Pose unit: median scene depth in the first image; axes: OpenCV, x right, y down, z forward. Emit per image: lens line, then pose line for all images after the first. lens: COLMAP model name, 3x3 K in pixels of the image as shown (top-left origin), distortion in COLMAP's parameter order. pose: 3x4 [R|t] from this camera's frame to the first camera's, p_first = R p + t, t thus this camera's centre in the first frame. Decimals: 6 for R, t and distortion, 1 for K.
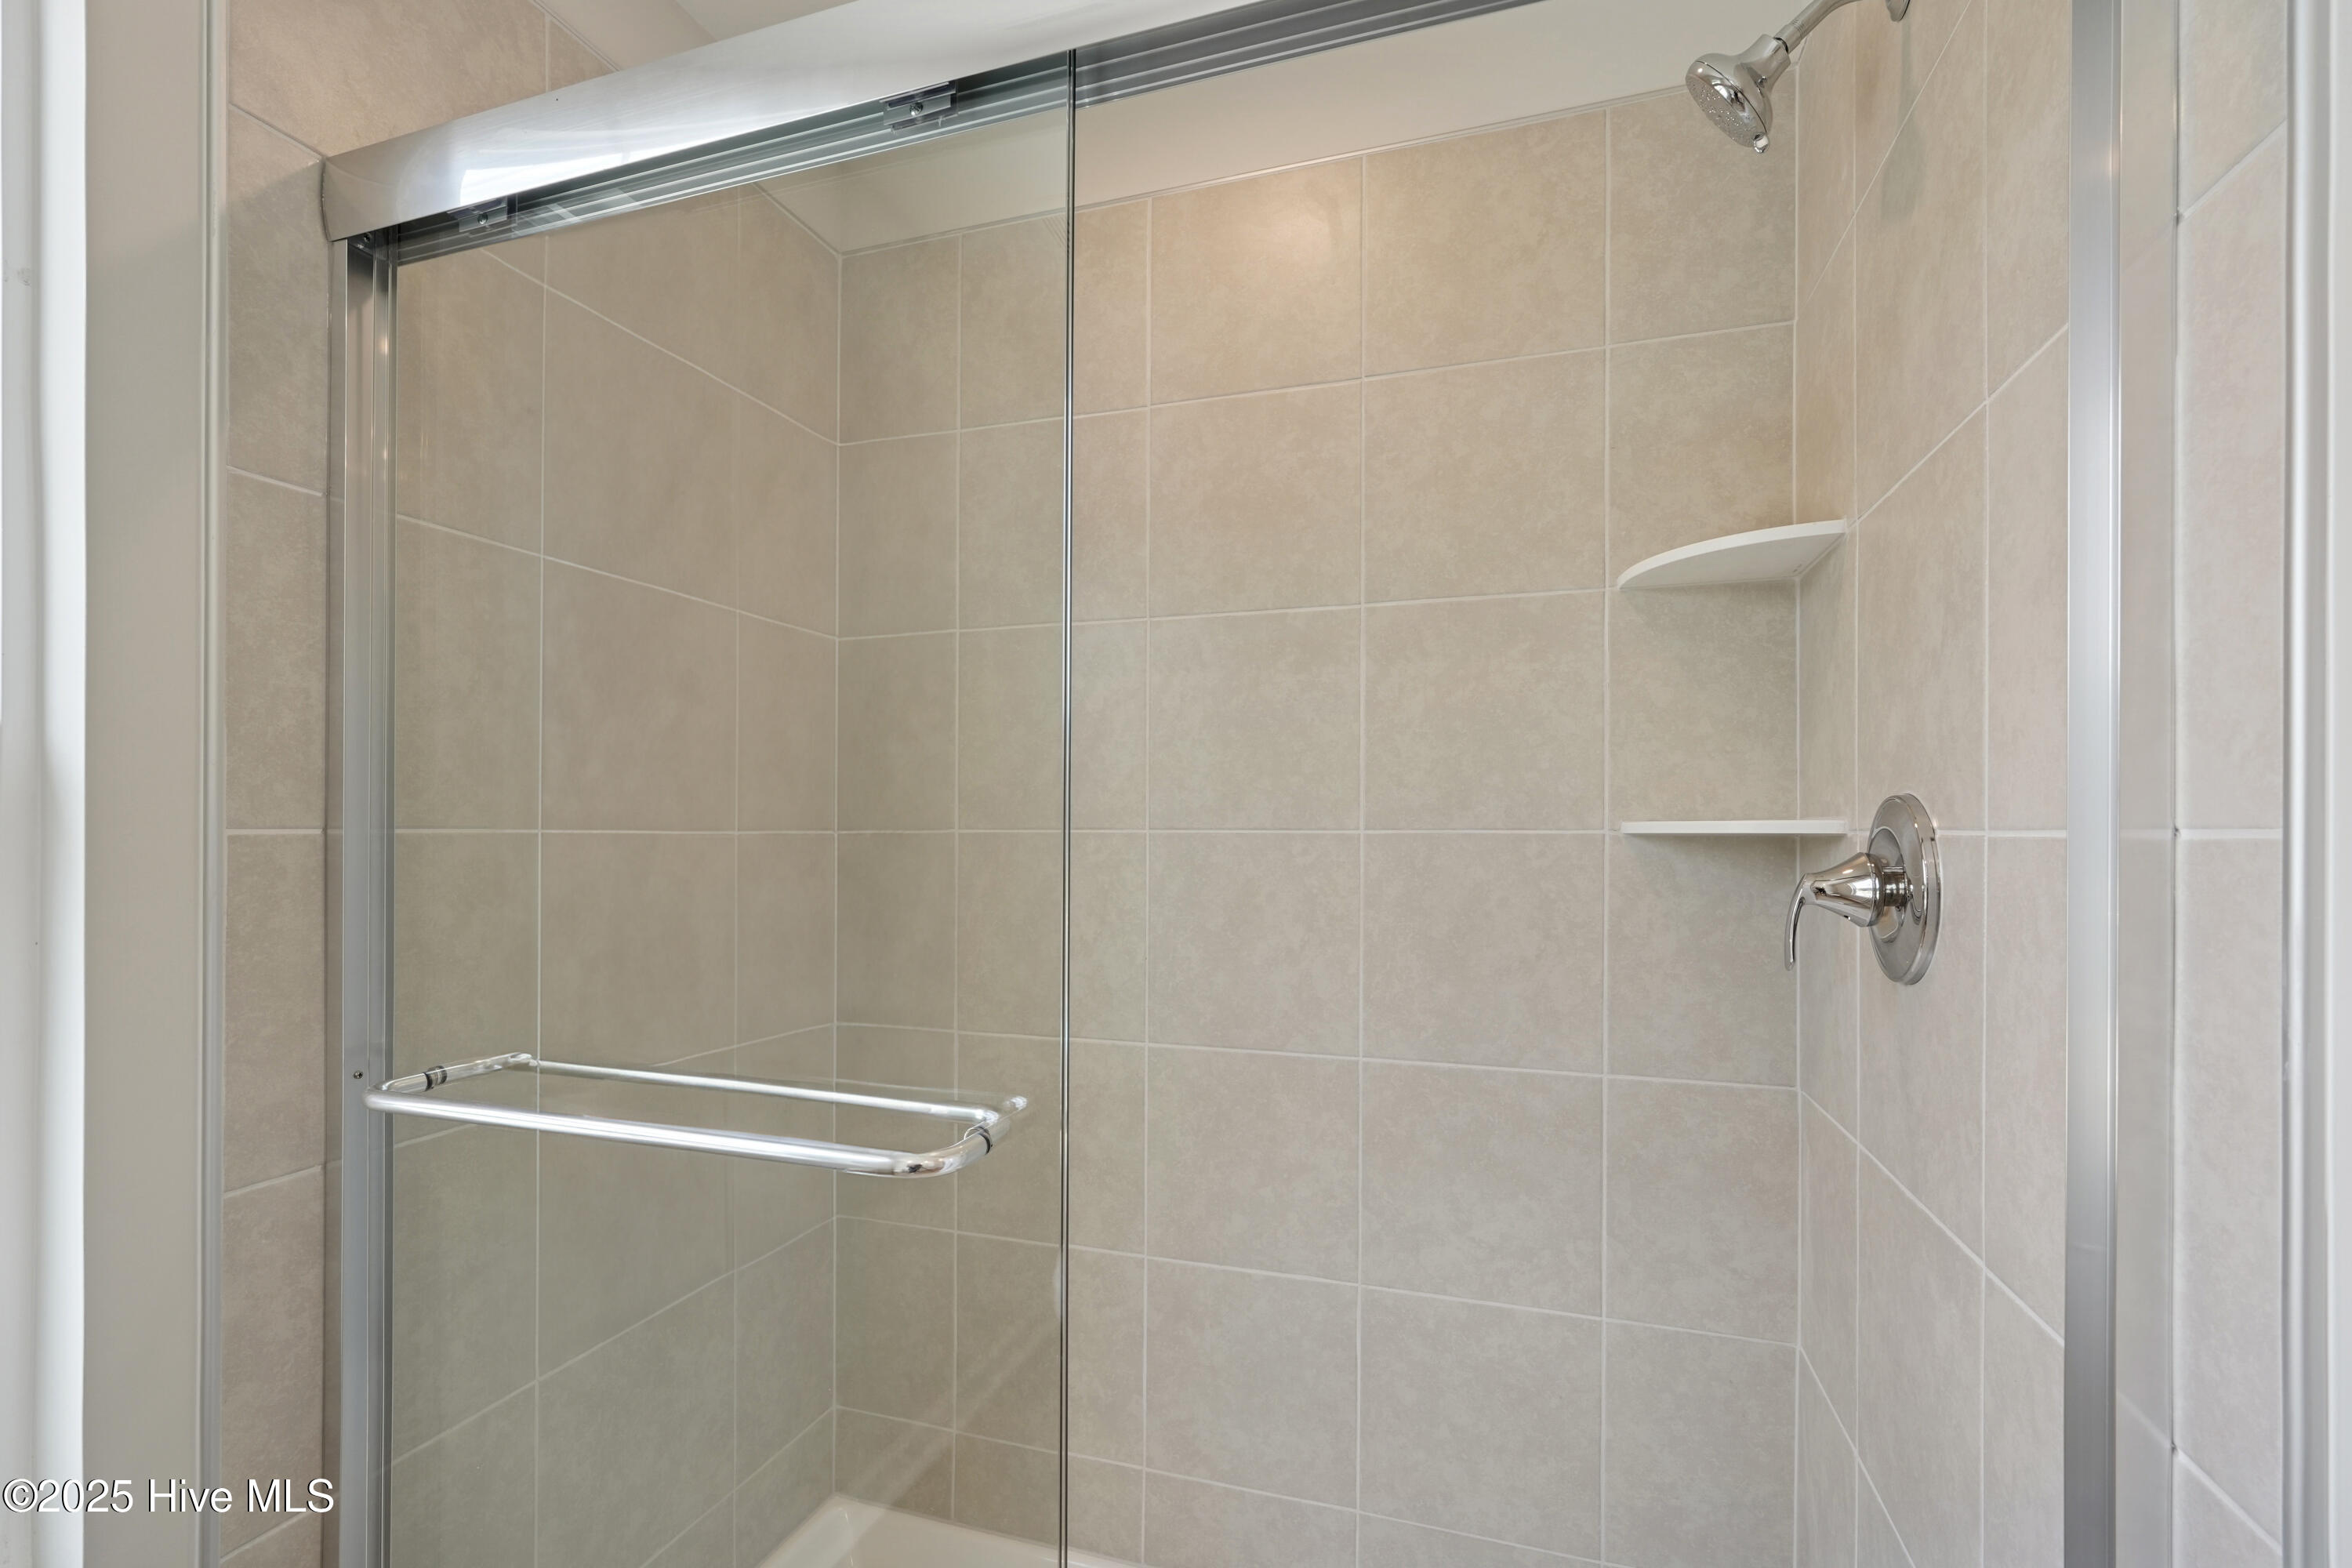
lens RADIAL K [[1039.6, 0, 1180.4], [0, 1039.6, 809.1], [0, 0, 1]] dist [0.000507, 0.000812]
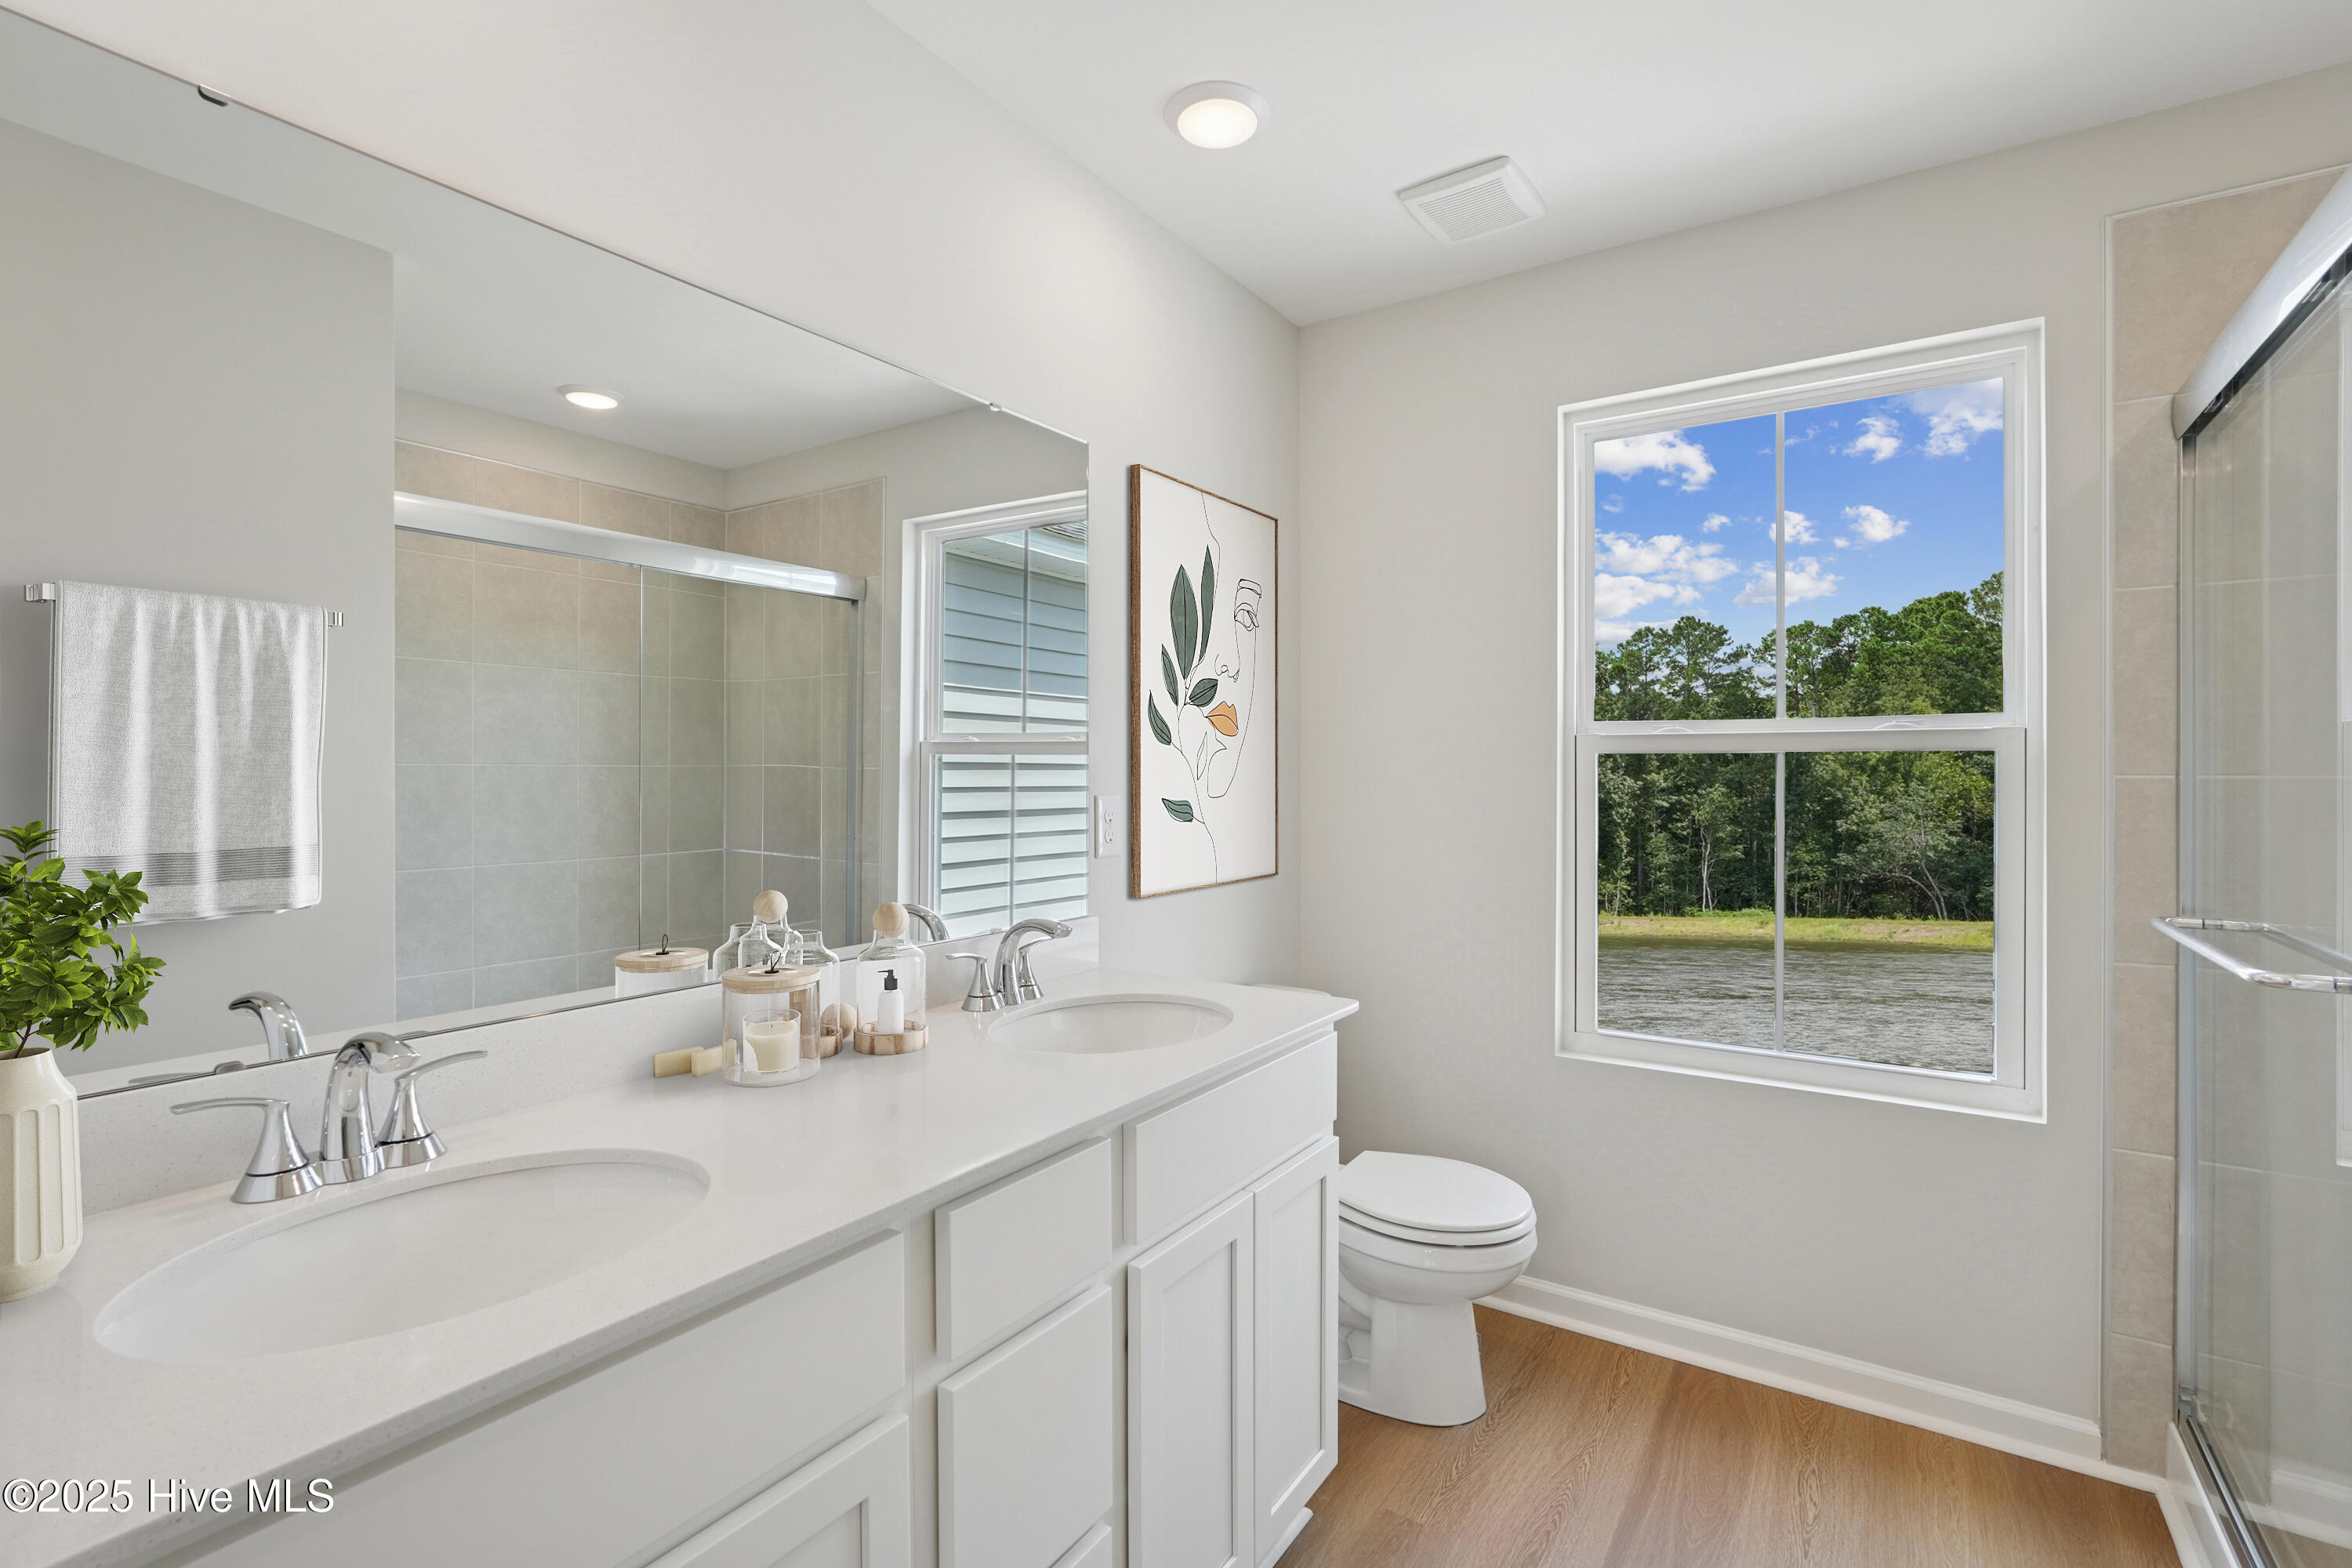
lens RADIAL K [[1039.6, 0, 1174.8], [0, 1039.6, 779.3], [0, 0, 1]] dist [0.000507, 0.000812]
pose [[-0.288029, -0.002606, -0.957618, 1.391497], [0.004903, 0.999979, -0.004196, 0.024924], [0.957609, -0.005904, -0.288010, -0.118752]]
